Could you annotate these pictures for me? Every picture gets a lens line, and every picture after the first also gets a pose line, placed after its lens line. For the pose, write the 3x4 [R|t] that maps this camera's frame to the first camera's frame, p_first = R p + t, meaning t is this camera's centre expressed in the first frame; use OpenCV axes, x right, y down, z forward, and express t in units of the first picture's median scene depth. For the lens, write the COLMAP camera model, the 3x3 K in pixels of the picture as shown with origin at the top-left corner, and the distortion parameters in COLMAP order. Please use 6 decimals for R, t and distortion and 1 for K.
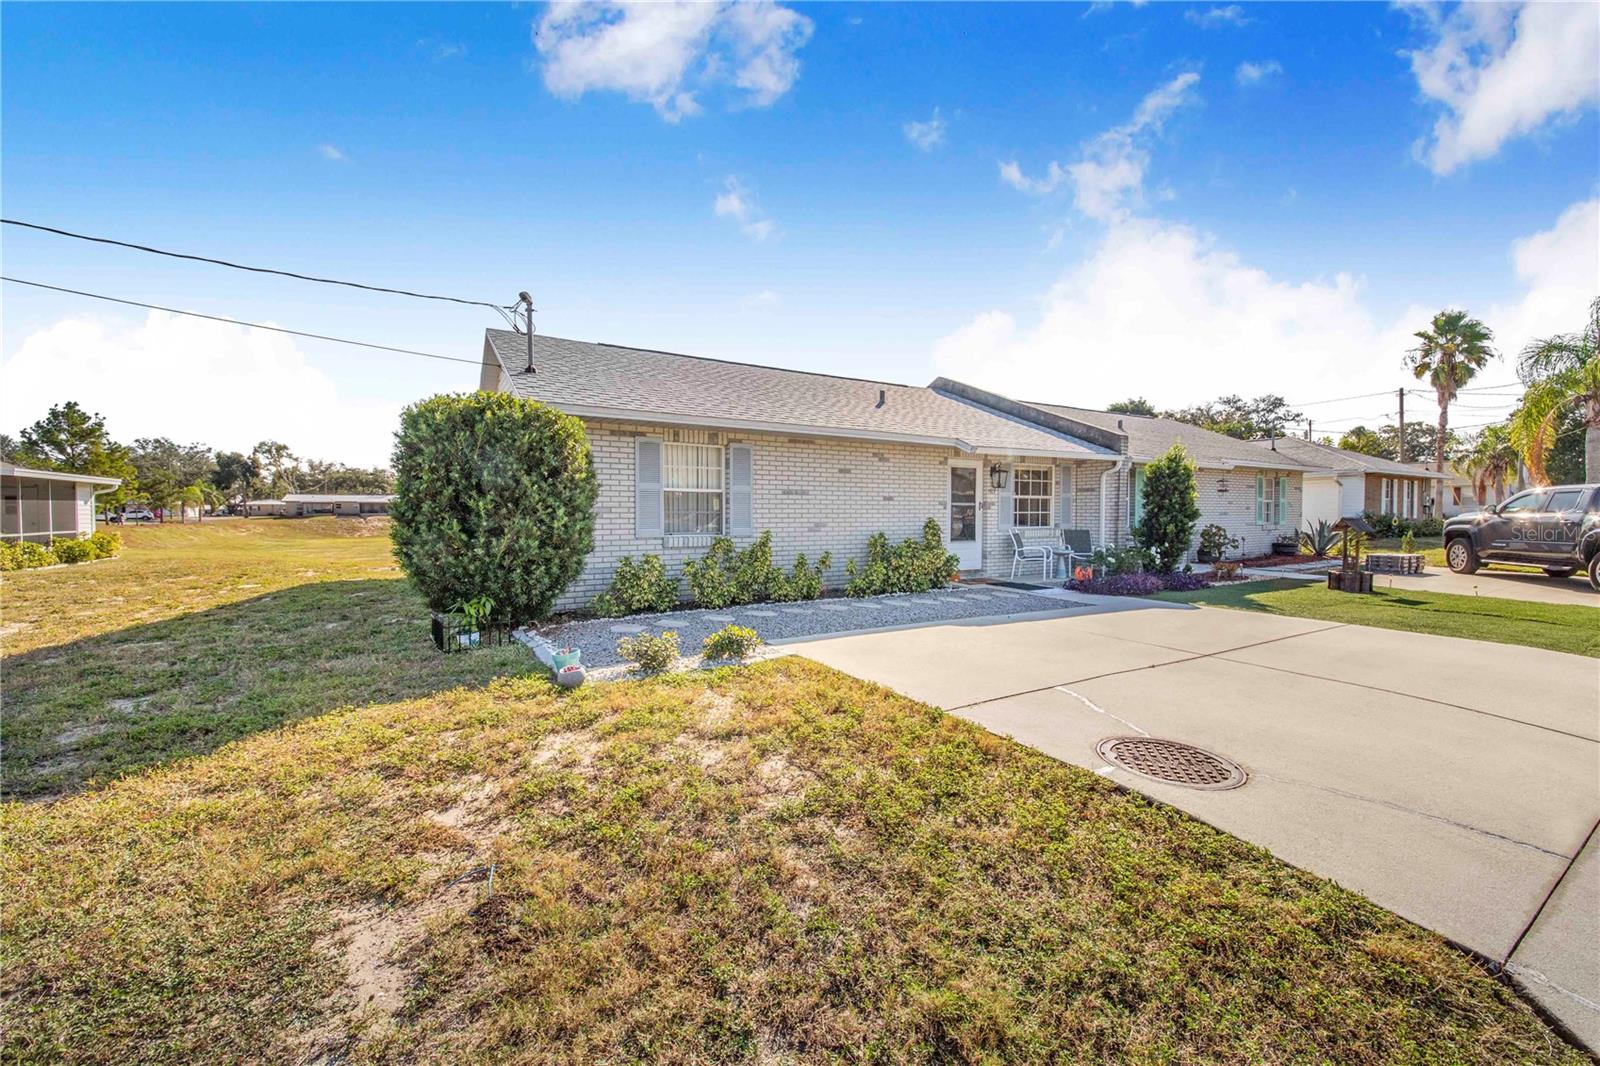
lens RADIAL K [[654.6, 0, 807.6], [0, 654.6, 516.5], [0, 0, 1]] dist [0.057063, -0.036242]
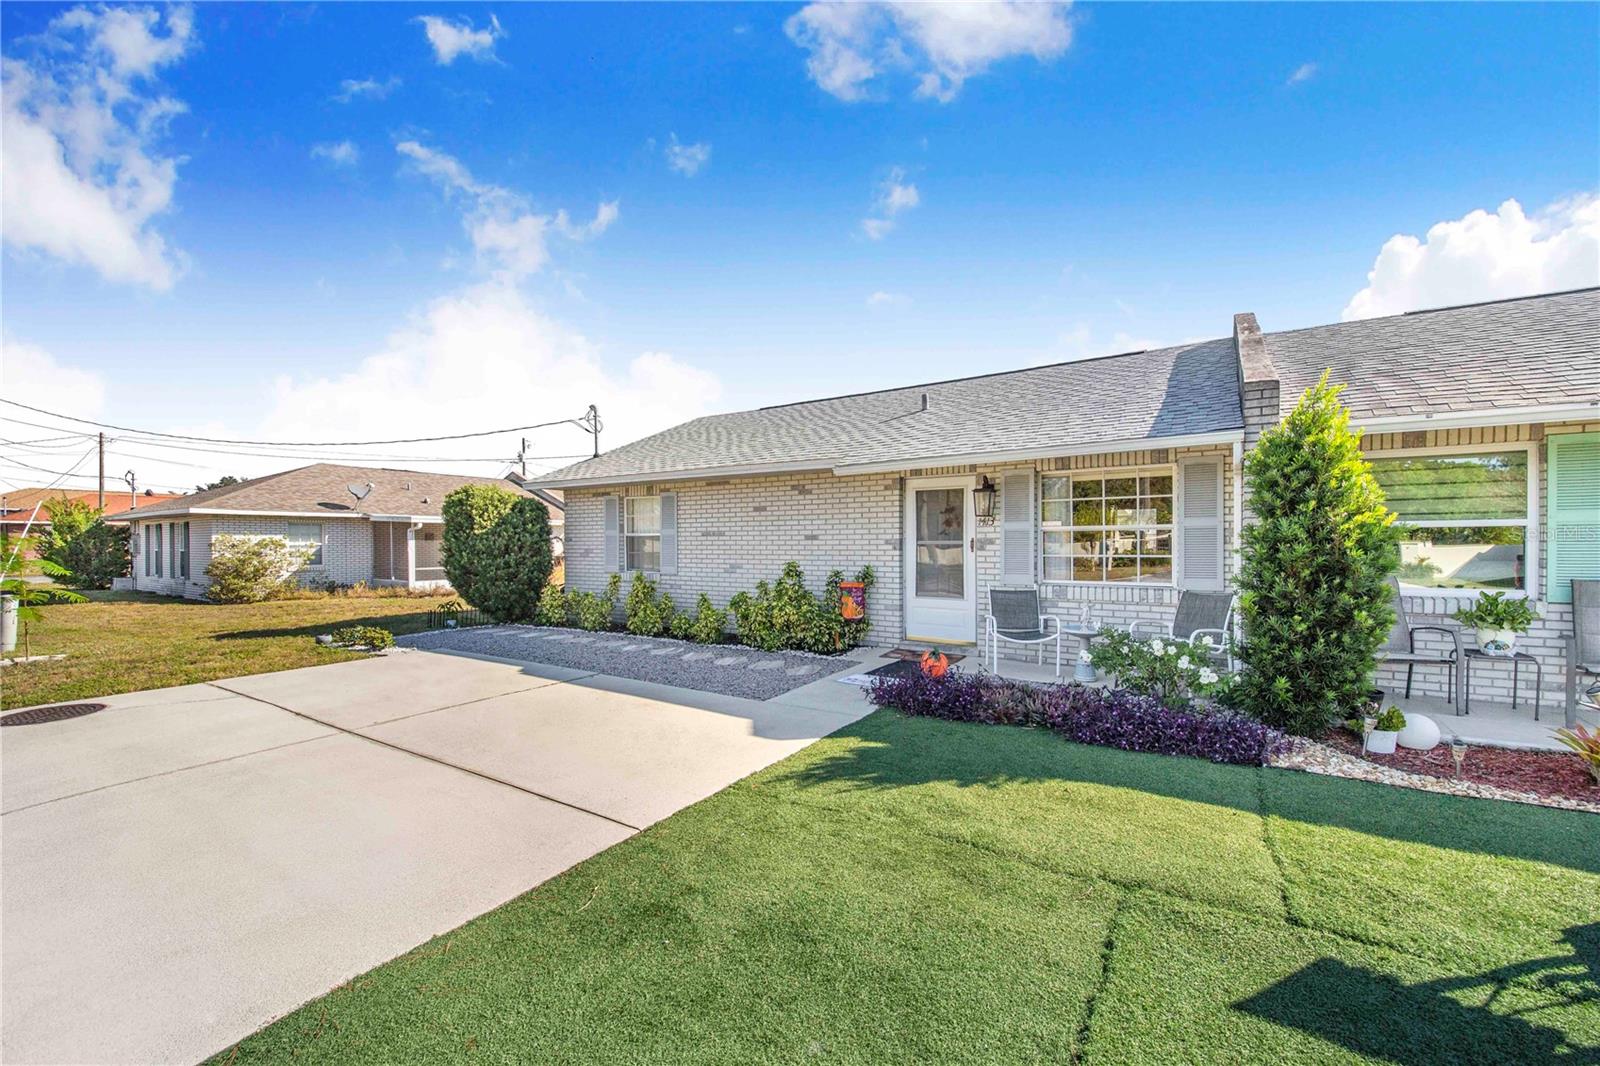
lens RADIAL K [[636.3, 0, 800.3], [0, 636.3, 549.8], [0, 0, 1]] dist [0.076784, -0.032107]
pose [[0.419945, 0.007824, -0.907516, 0.875970], [-0.000982, 0.999966, 0.008166, -0.018543], [0.907549, -0.002538, 0.419938, 0.652864]]
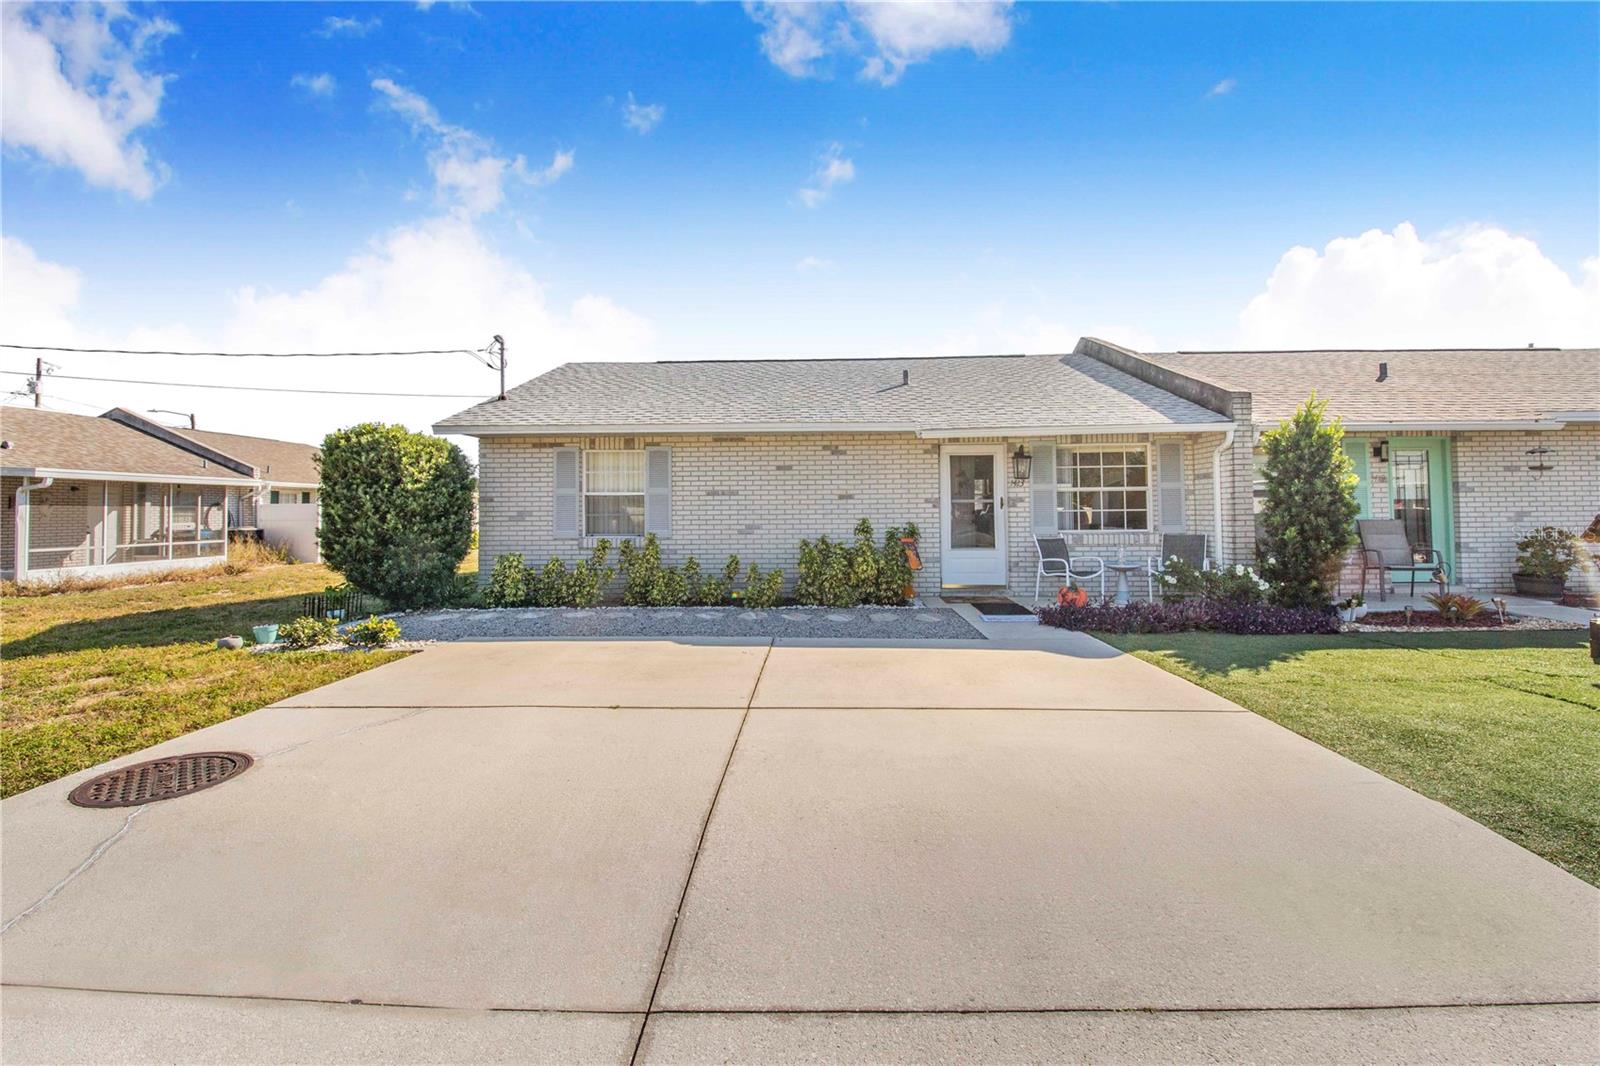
lens RADIAL K [[654.6, 0, 807.6], [0, 654.6, 516.5], [0, 0, 1]] dist [0.057063, -0.036242]
pose [[0.824031, -0.005621, -0.566516, 0.584650], [0.005142, 0.999984, -0.002443, 0.000546], [0.566521, -0.000900, 0.824047, 0.256231]]
